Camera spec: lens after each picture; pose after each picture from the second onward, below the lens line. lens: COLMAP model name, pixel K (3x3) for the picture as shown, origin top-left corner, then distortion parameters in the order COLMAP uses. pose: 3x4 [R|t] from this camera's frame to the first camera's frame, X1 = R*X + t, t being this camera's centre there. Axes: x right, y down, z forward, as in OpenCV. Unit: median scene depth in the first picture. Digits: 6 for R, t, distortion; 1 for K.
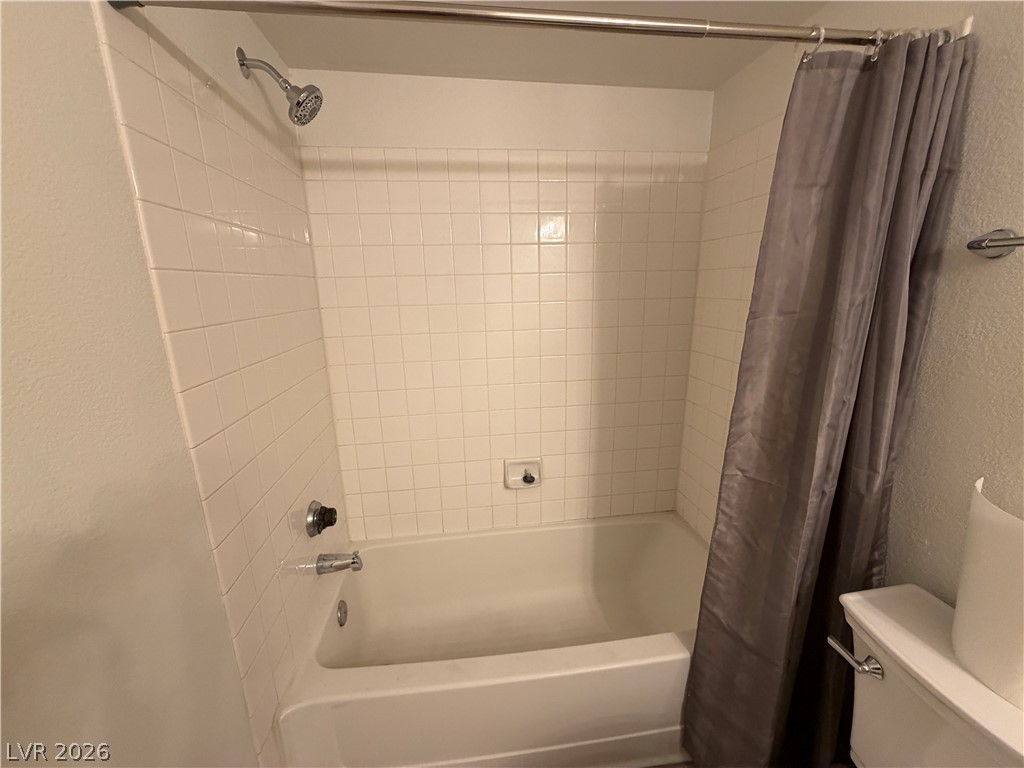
lens RADIAL K [[406.7, 0, 509.3], [0, 406.7, 384.7], [0, 0, 1]] dist [0.000271, -0.000525]
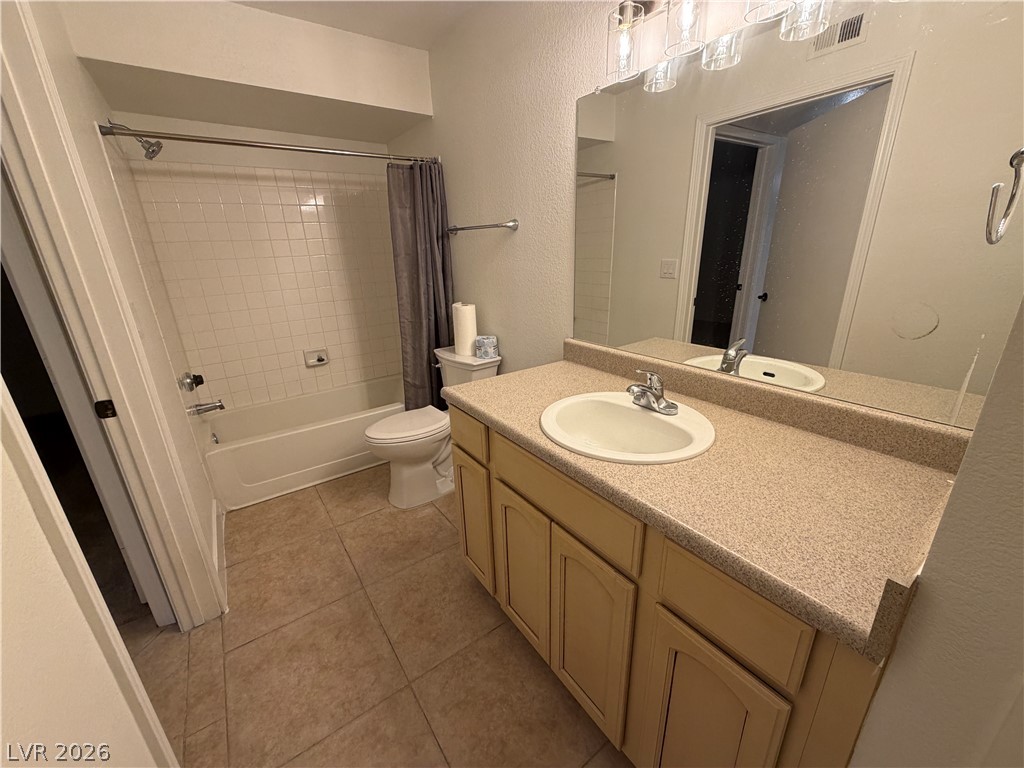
lens RADIAL K [[406.7, 0, 509.3], [0, 406.7, 384.7], [0, 0, 1]] dist [0.000271, -0.000525]
pose [[0.881201, -0.161632, 0.444253, -0.042216], [0.127178, 0.986143, 0.106524, 0.332731], [-0.455315, -0.037370, 0.889546, -1.220716]]
